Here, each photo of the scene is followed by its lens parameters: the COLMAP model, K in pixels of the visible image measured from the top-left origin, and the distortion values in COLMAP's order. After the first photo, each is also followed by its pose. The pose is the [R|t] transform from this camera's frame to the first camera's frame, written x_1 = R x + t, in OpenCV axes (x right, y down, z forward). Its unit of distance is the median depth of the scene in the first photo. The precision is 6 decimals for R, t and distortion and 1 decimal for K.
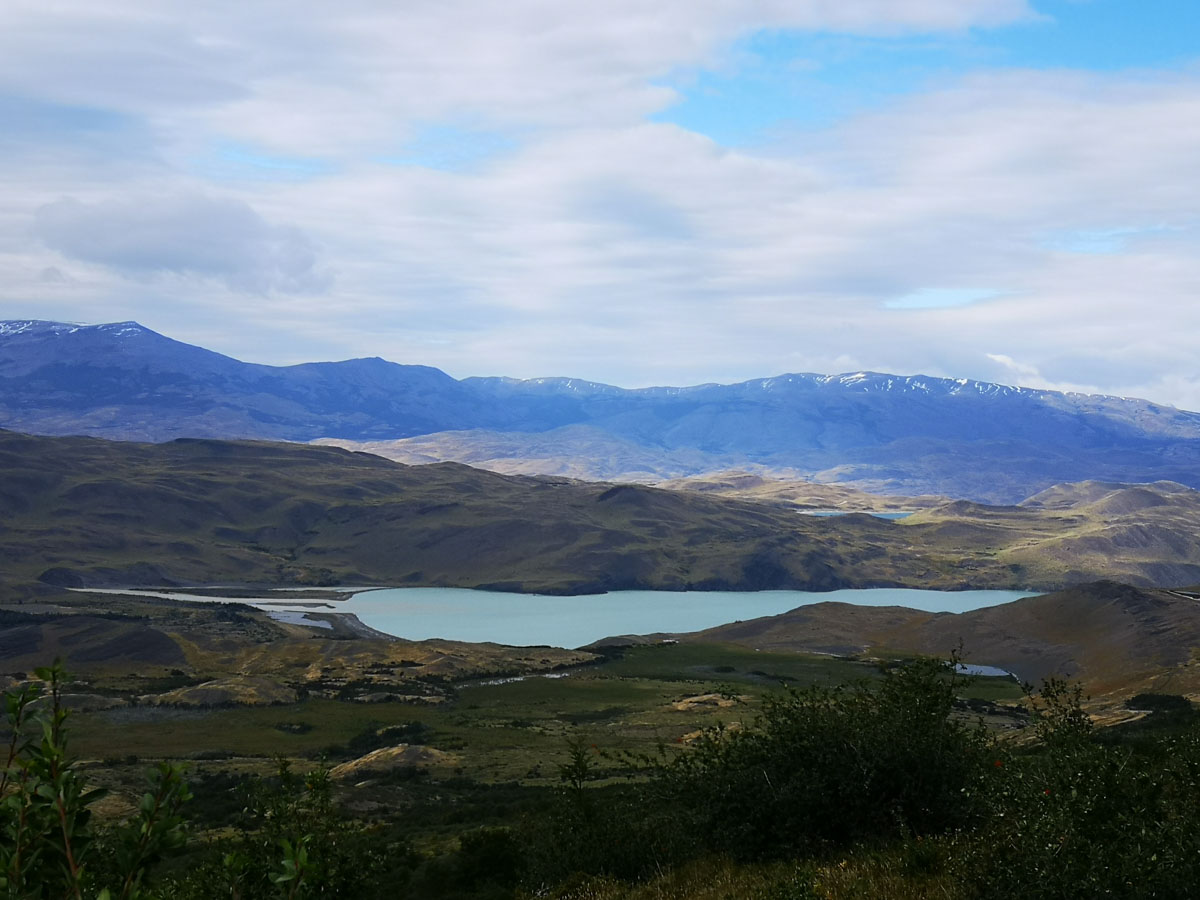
lens RADIAL K [[2028.2, 0, 613.6], [0, 2028.2, 487.8], [0, 0, 1]] dist [0.190461, 0.000000]
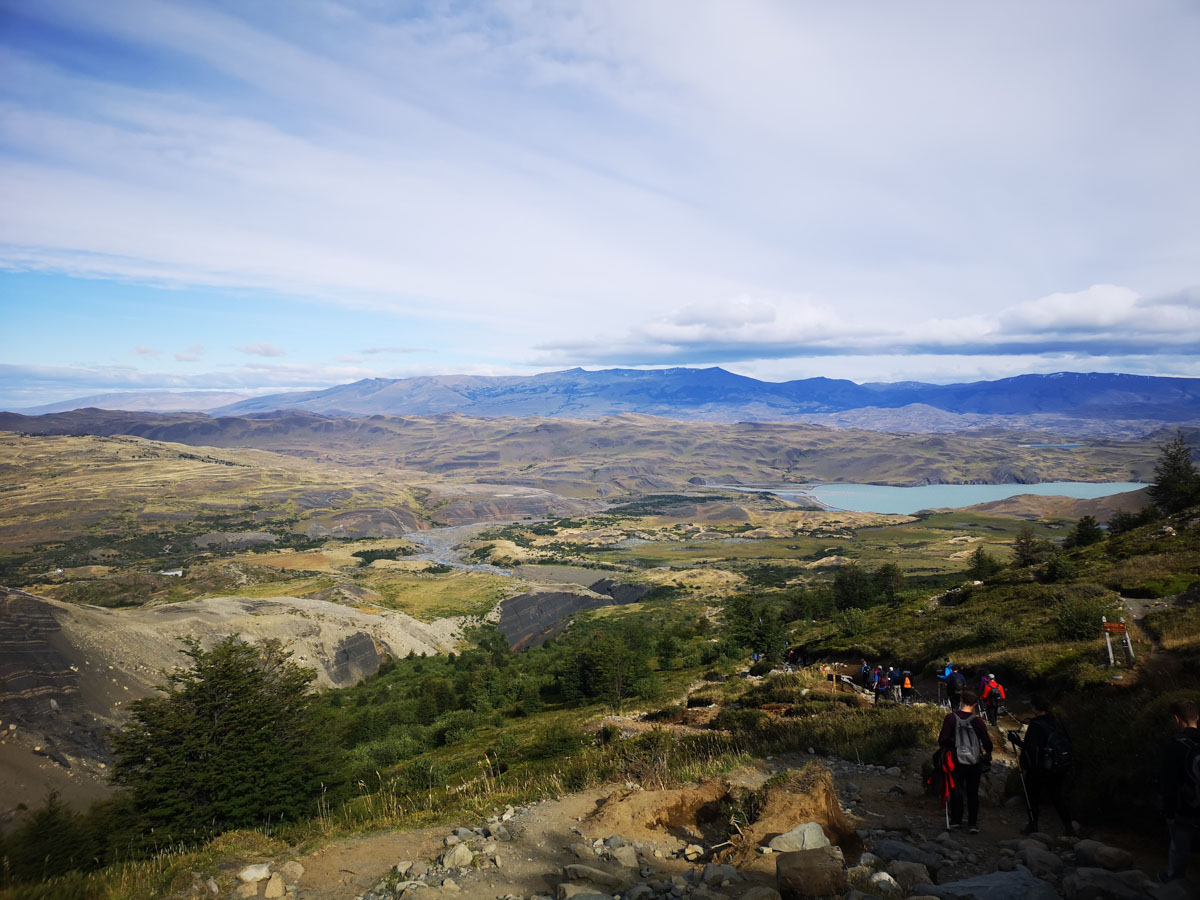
lens RADIAL K [[920.6, 0, 601.6], [0, 920.6, 450.6], [0, 0, 1]] dist [0.070103, -0.036130]
pose [[0.938218, -0.024060, -0.345208, 0.014755], [0.033596, 0.999201, 0.021665, -0.022997], [0.344411, -0.031924, 0.938276, -0.111884]]
